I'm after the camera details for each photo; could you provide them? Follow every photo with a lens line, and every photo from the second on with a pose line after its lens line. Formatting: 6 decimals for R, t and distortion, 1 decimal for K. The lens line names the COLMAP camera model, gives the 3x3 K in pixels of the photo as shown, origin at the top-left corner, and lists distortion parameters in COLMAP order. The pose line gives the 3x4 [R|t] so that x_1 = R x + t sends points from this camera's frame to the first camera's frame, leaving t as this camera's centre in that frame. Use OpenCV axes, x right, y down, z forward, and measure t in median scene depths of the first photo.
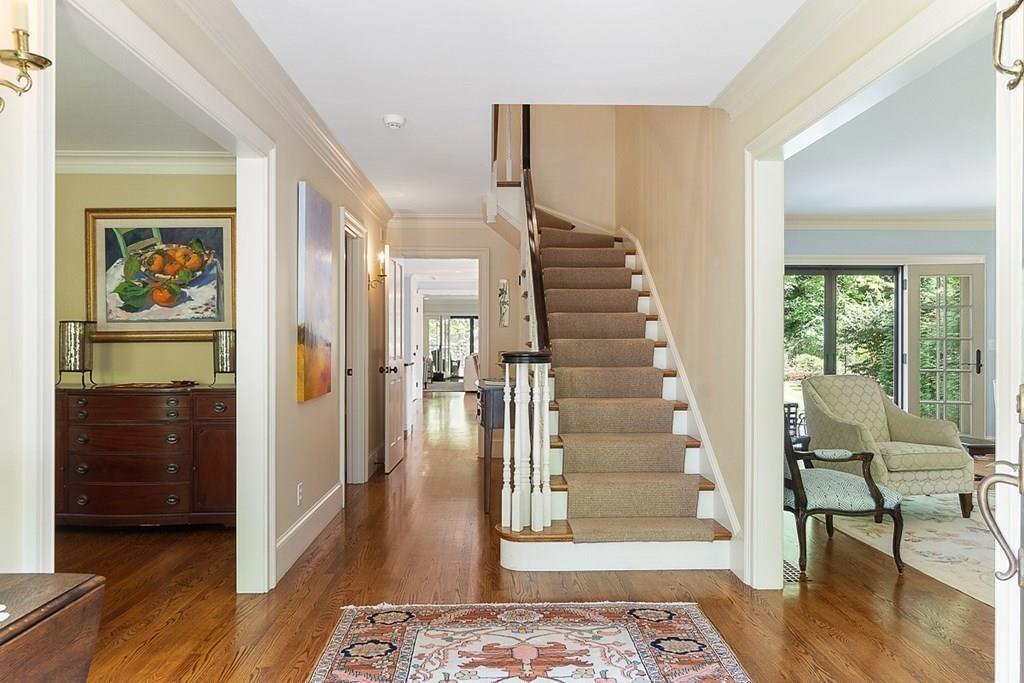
lens RADIAL K [[664.6, 0, 514.7], [0, 664.6, 340.9], [0, 0, 1]] dist [0.001267, 0.005001]
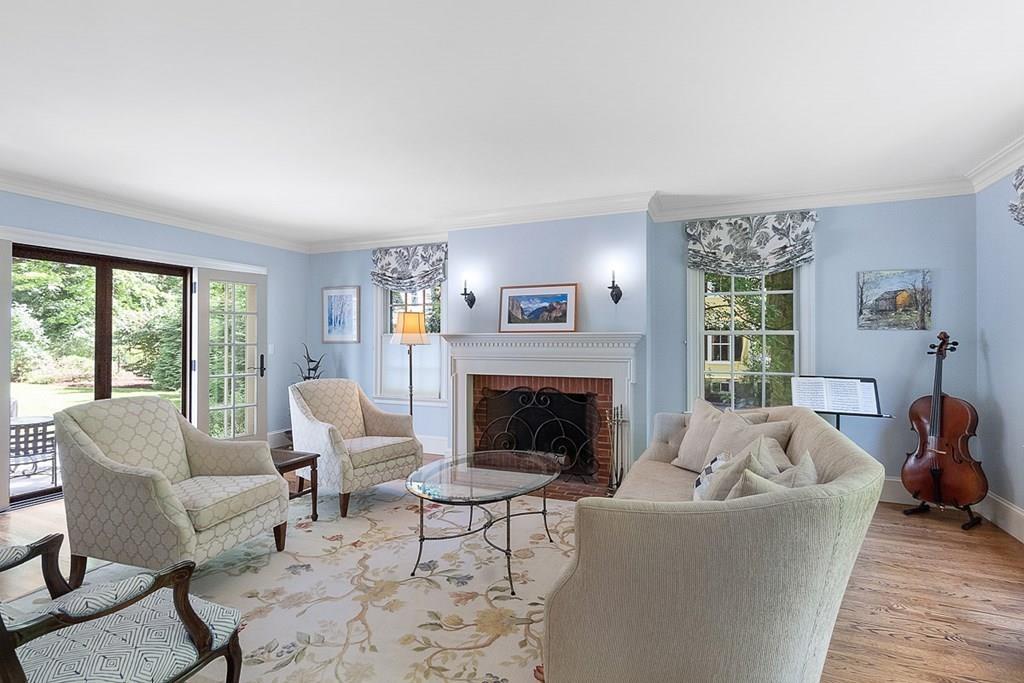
lens RADIAL K [[519.9, 0, 516.8], [0, 519.9, 338.8], [0, 0, 1]] dist [0.002519, 0.002004]
pose [[0.439971, 0.003925, 0.898003, 0.121141], [0.000471, 0.999989, -0.004602, -0.007961], [-0.898012, 0.002447, 0.439964, 0.258399]]
